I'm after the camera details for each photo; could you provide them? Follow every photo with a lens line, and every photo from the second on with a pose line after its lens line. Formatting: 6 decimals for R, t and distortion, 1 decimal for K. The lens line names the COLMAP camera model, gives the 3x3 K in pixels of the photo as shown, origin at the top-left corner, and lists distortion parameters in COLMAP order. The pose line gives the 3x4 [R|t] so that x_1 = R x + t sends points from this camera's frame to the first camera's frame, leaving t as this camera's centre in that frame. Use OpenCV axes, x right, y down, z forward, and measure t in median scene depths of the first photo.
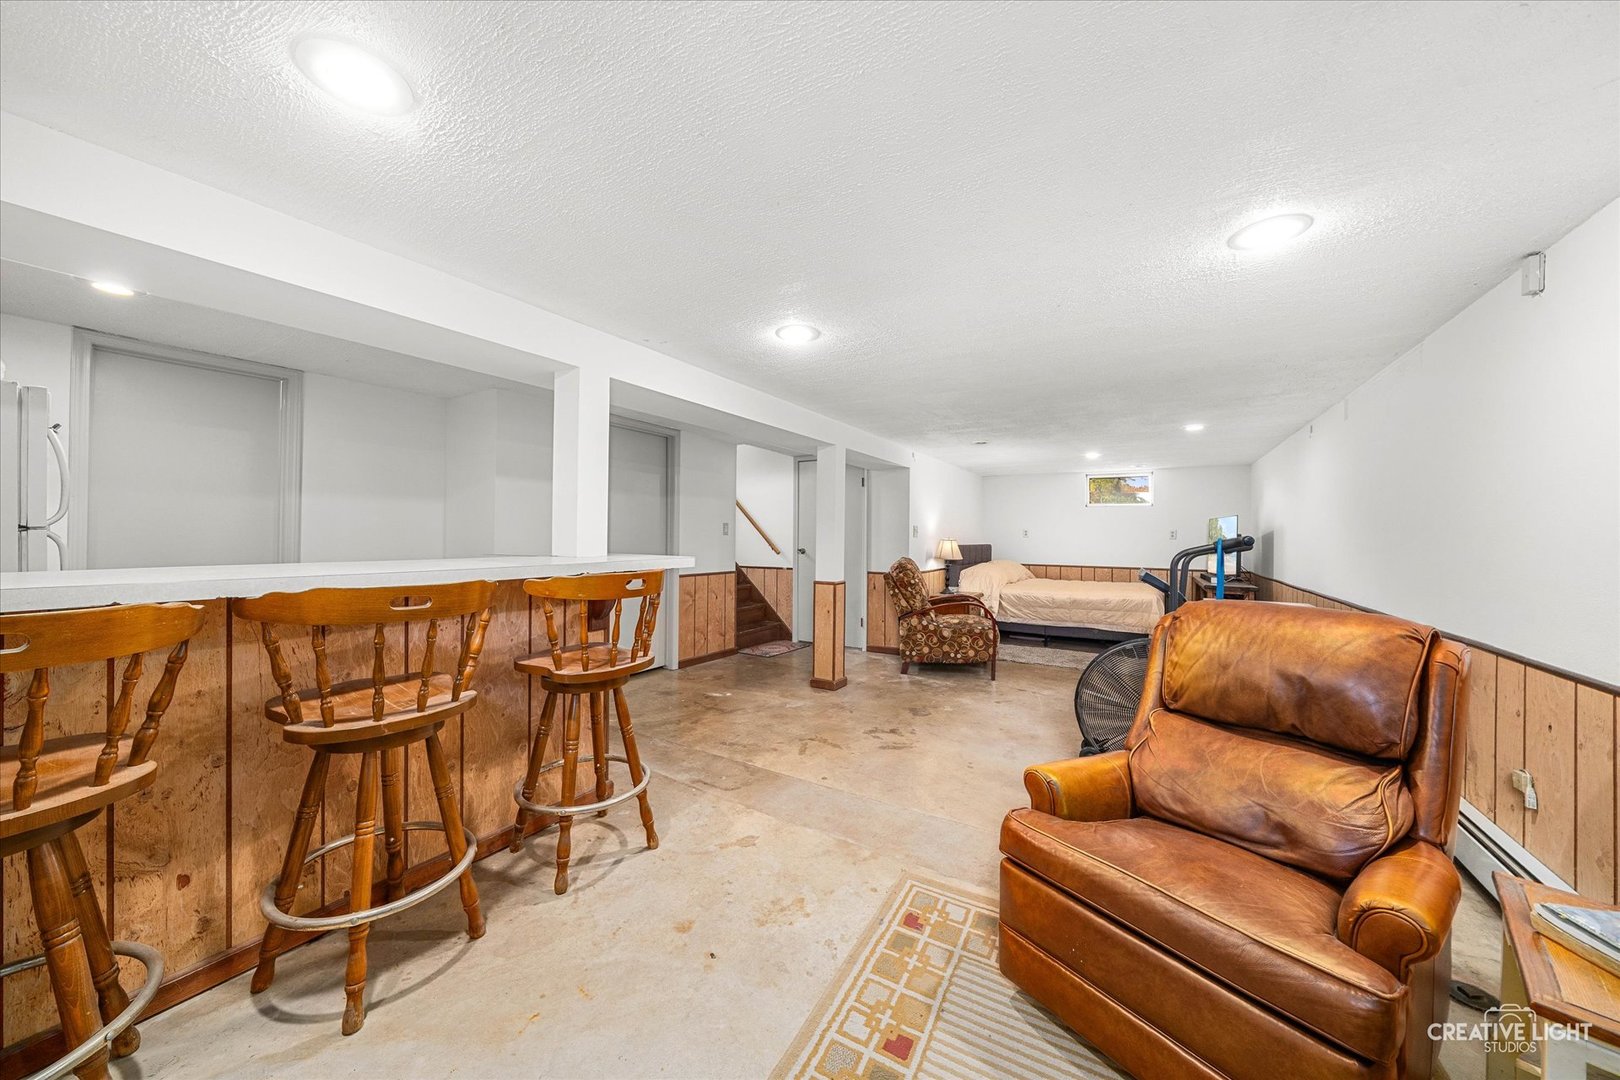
lens RADIAL K [[595.2, 0, 807.5], [0, 595.2, 538.0], [0, 0, 1]] dist [-0.001502, 0.000000]
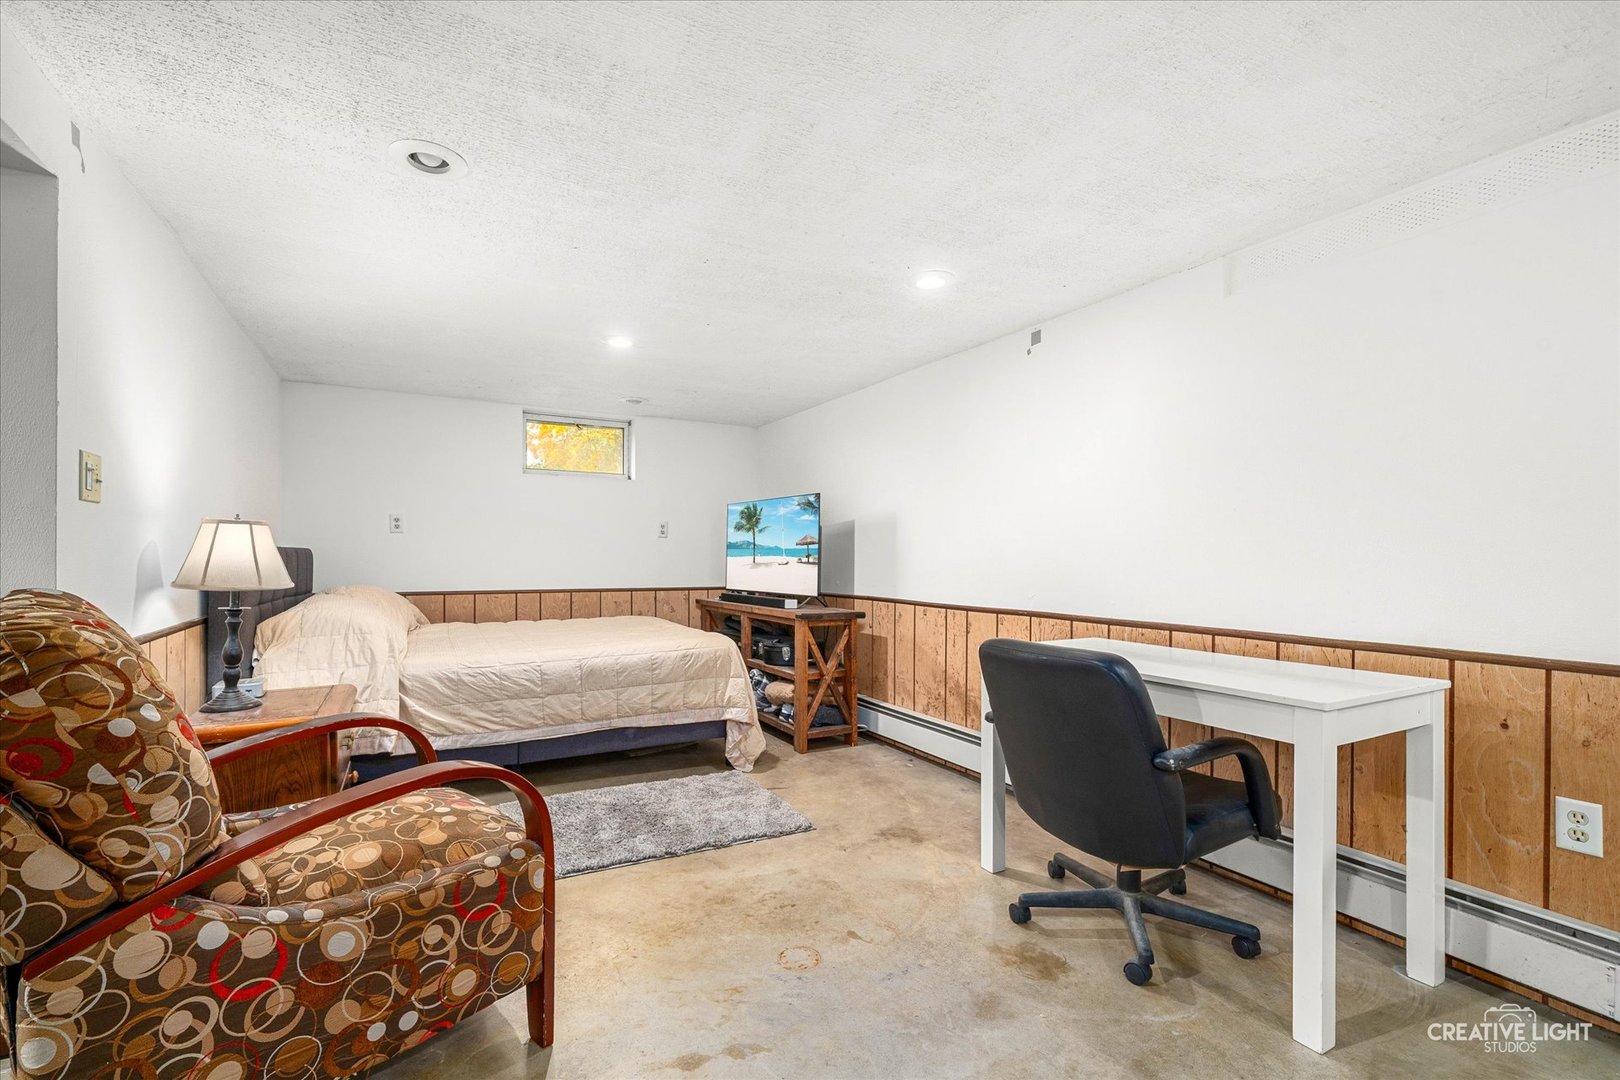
lens RADIAL K [[723.6, 0, 810.8], [0, 723.6, 551.1], [0, 0, 1]] dist [-0.000755, 0.000009]
pose [[0.514947, -0.003802, 0.857214, 0.098816], [0.004198, 0.999989, 0.001914, 0.021926], [-0.857212, 0.002613, 0.514957, 0.717640]]
